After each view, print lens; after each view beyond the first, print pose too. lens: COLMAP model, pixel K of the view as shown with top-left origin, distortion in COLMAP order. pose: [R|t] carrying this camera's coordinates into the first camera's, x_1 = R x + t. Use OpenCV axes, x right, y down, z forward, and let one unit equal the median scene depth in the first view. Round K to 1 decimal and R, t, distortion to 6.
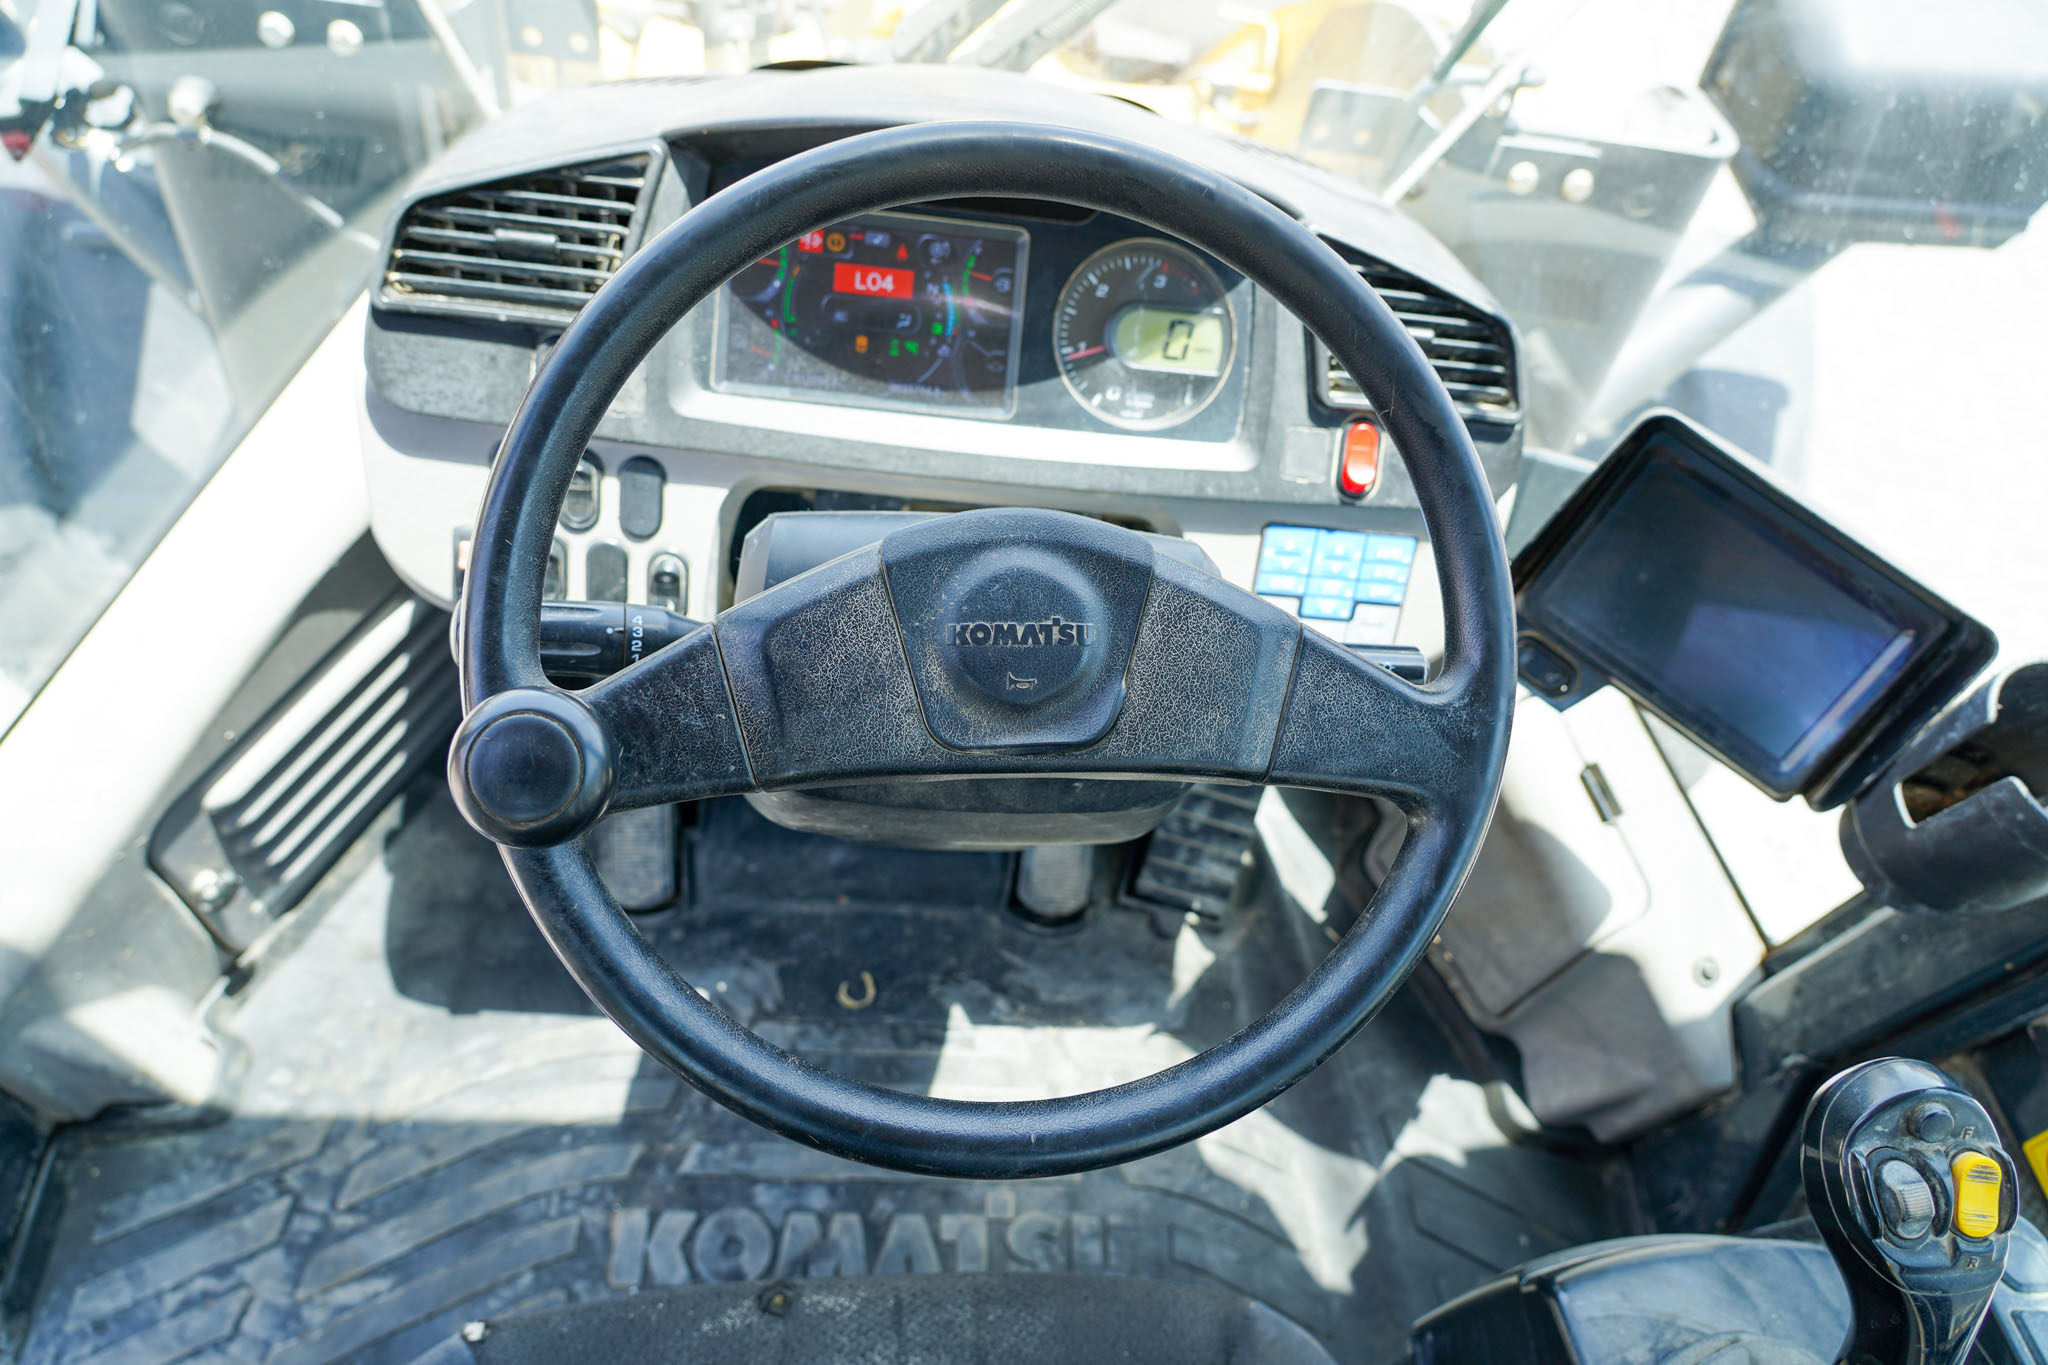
lens RADIAL K [[1388.5, 0, 1026.9], [0, 1388.5, 674.4], [0, 0, 1]] dist [-0.031550, 0.012902]
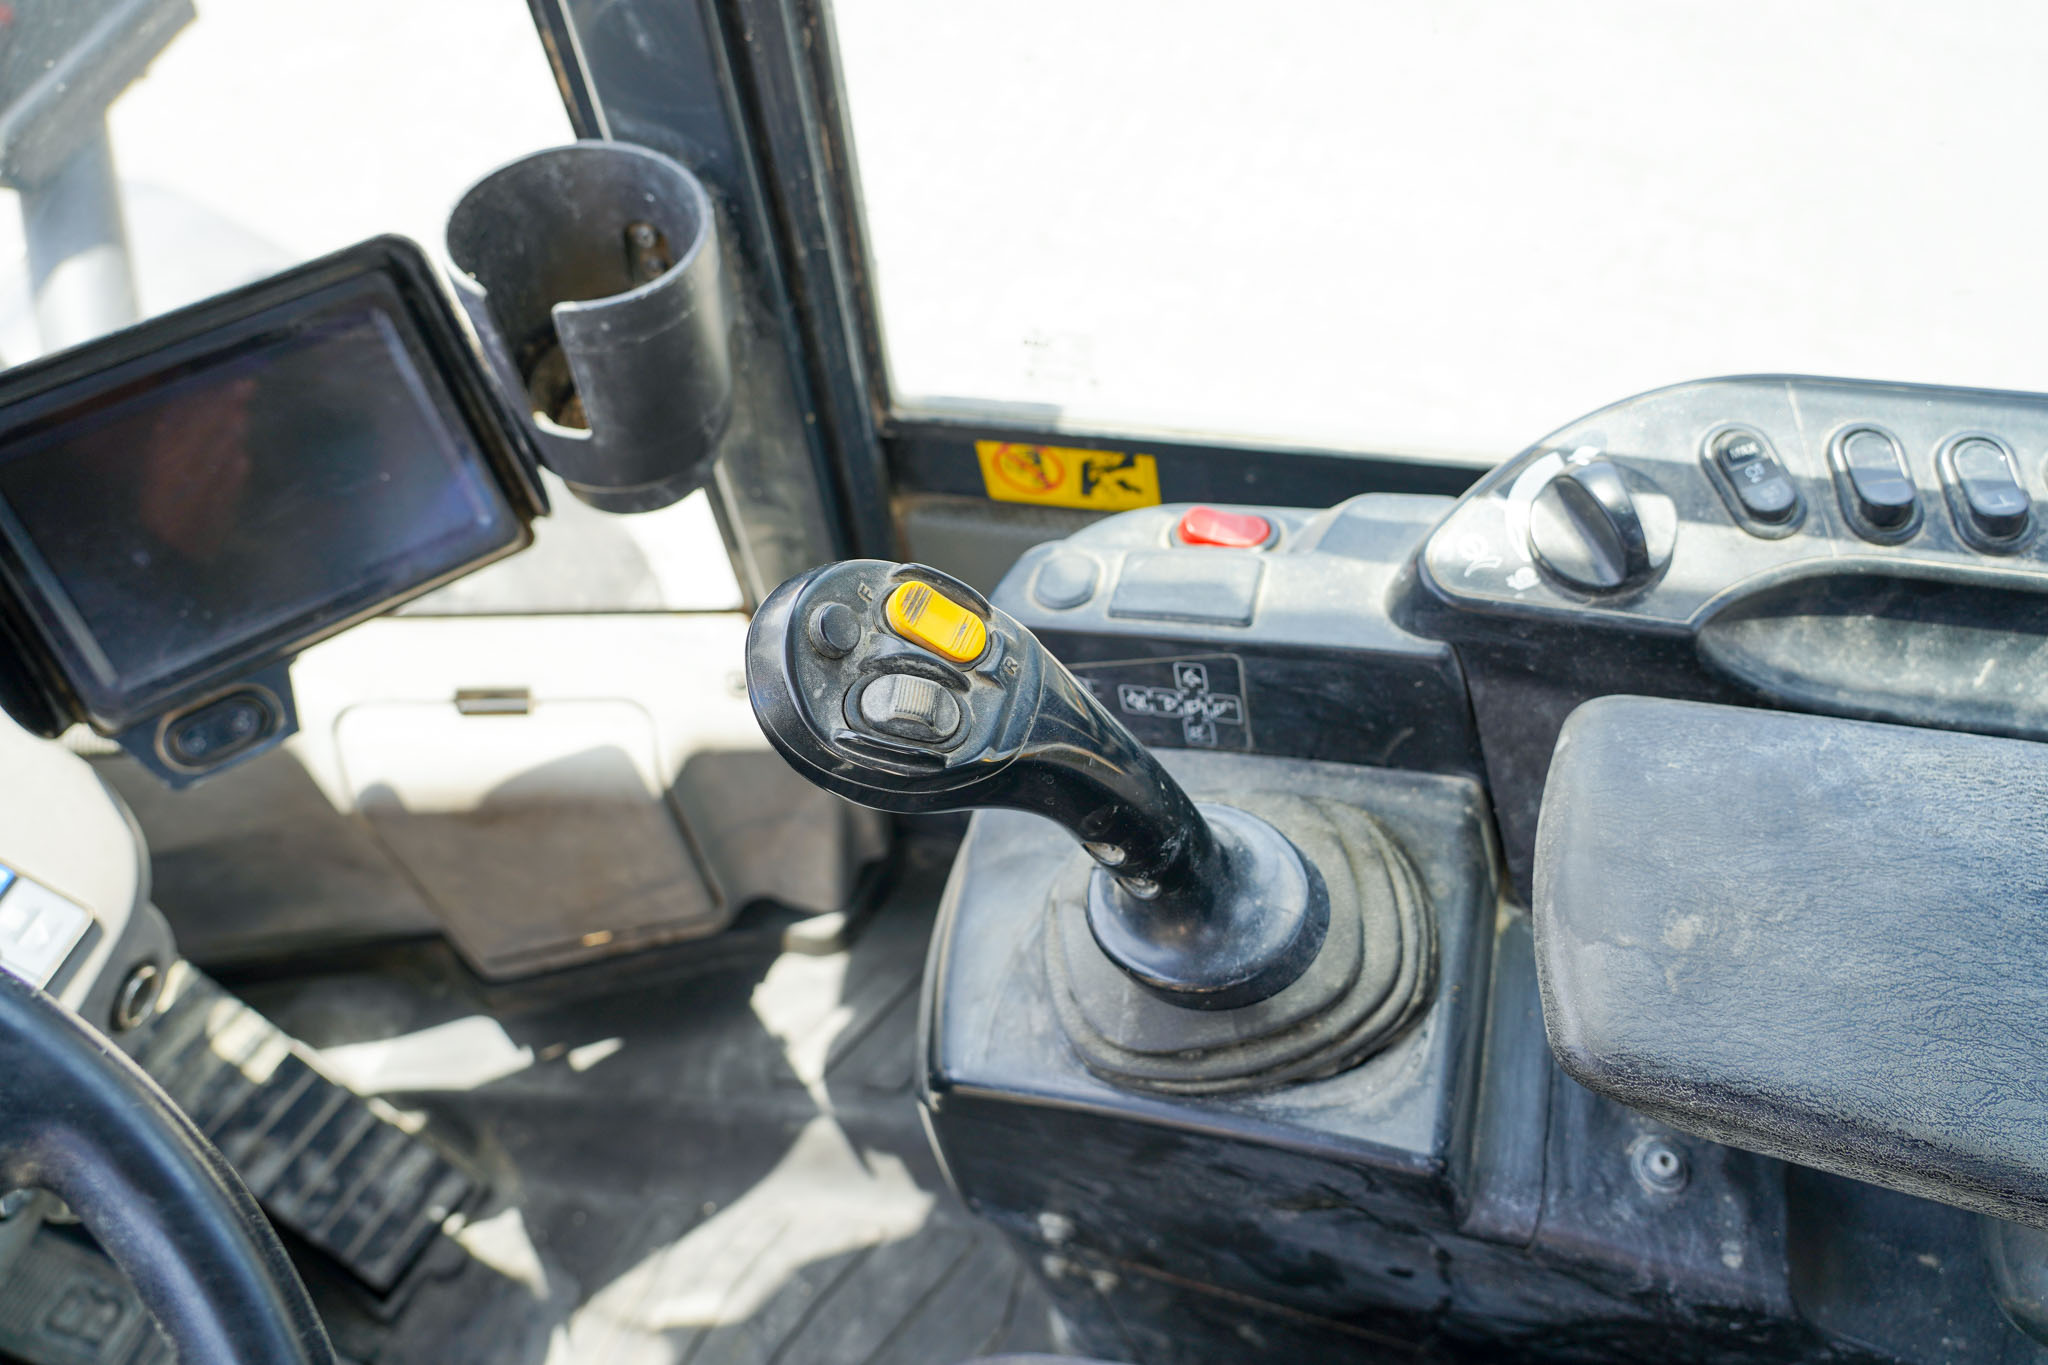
lens RADIAL K [[1388.5, 0, 1030.8], [0, 1388.5, 666.7], [0, 0, 1]] dist [-0.031550, 0.012902]
pose [[0.280520, -0.856457, 0.433348, 0.167069], [0.847376, 0.433034, 0.307304, 0.093820], [-0.450847, 0.281003, 0.847216, 0.158536]]
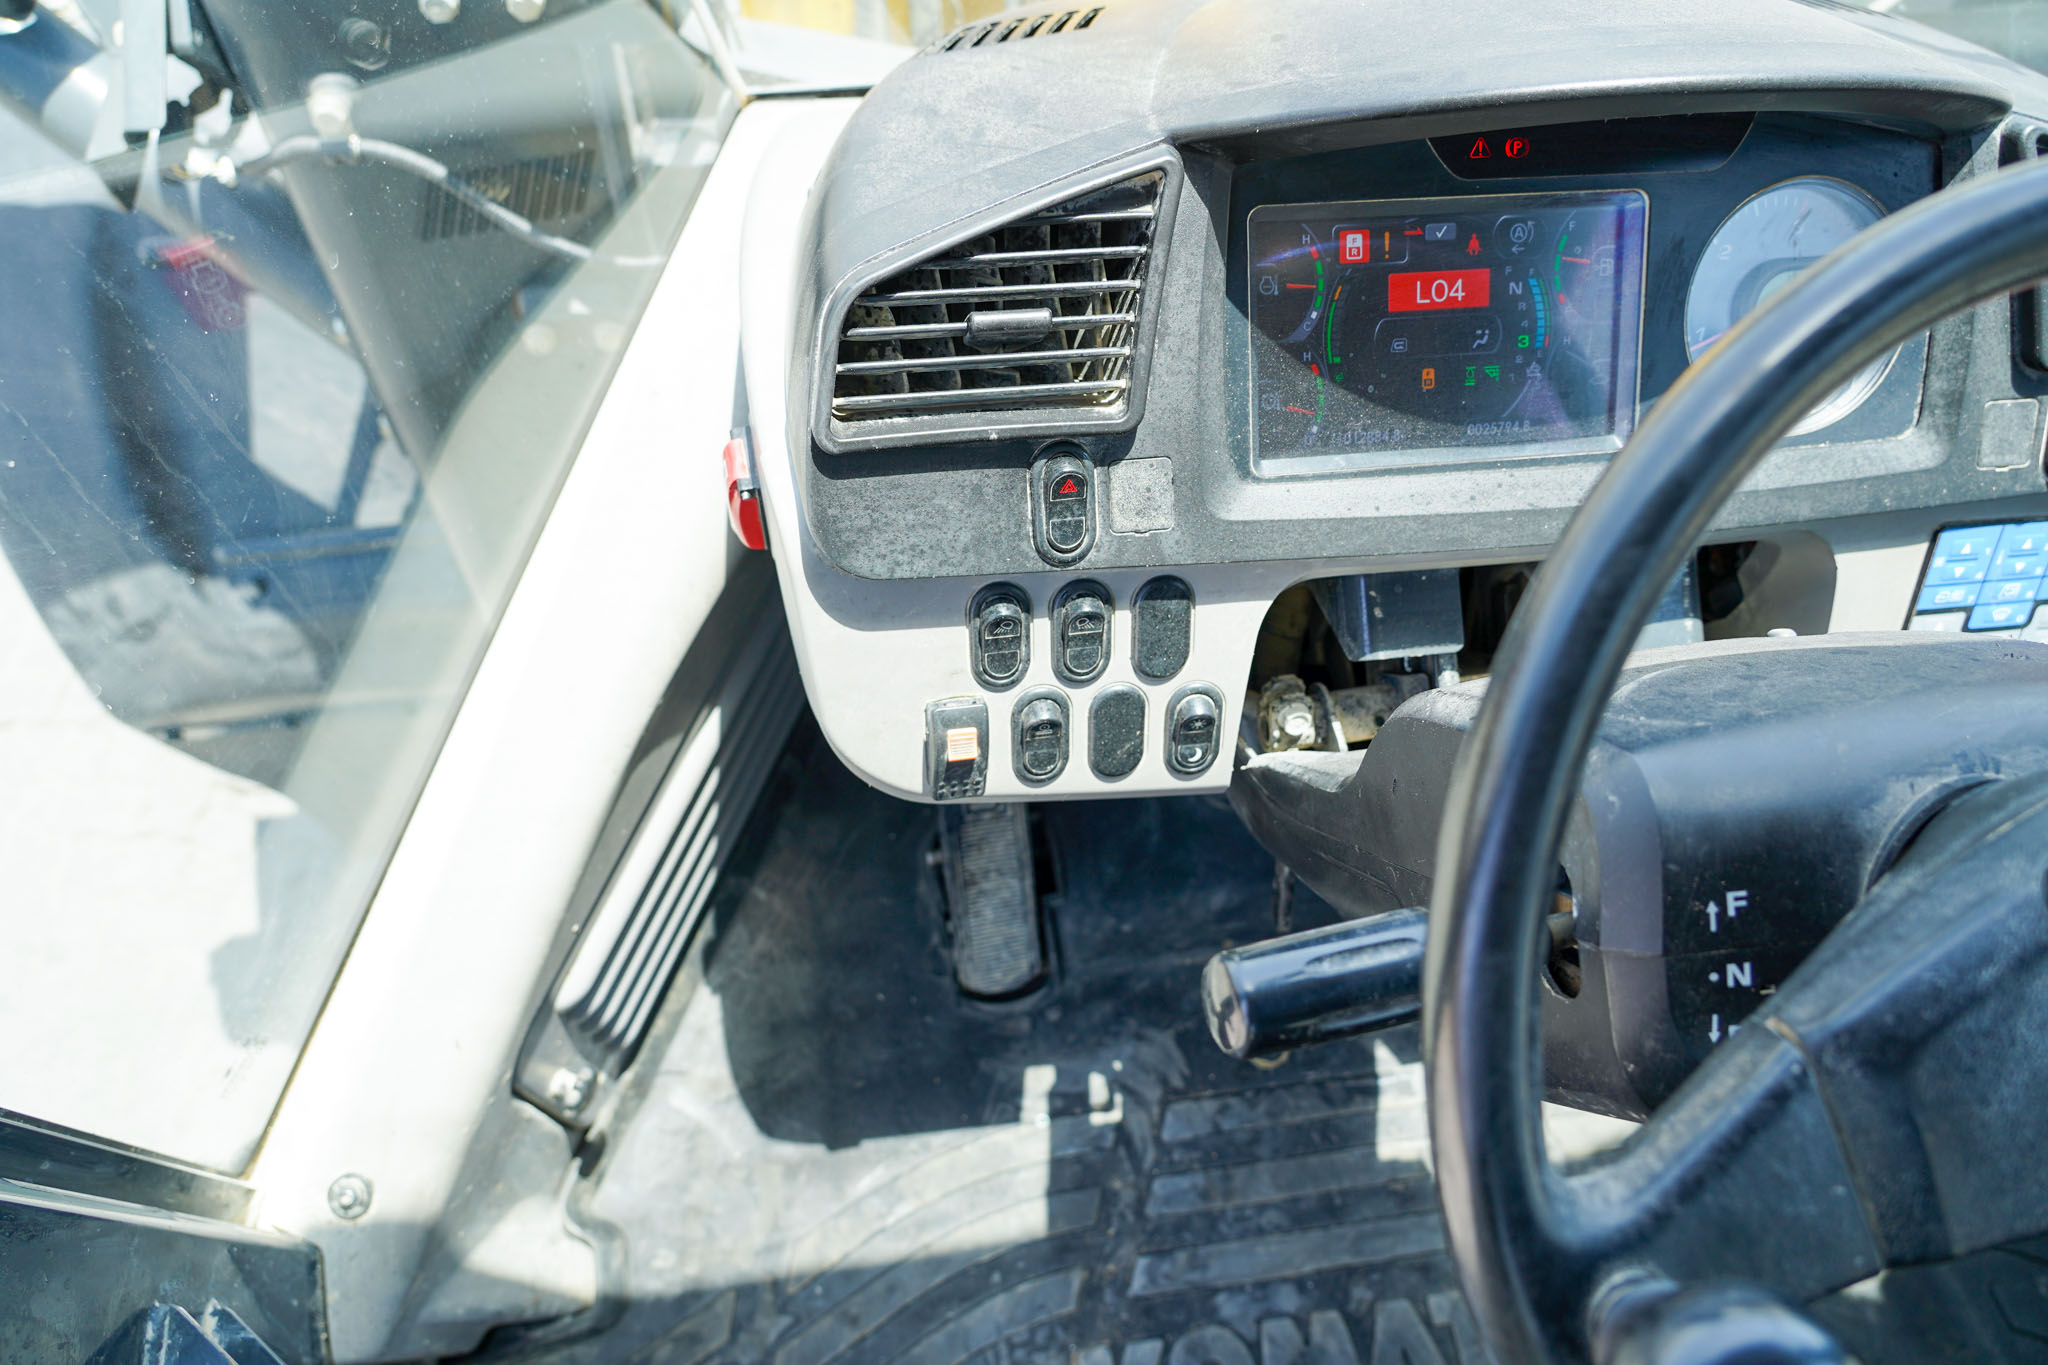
lens RADIAL K [[1388.5, 0, 1014.7], [0, 1388.5, 673.2], [0, 0, 1]] dist [-0.031550, 0.012902]
pose [[0.989379, -0.143331, -0.024194, -0.252233], [0.145277, 0.980611, 0.131514, -0.157840], [0.004875, -0.133632, 0.991019, 0.185517]]
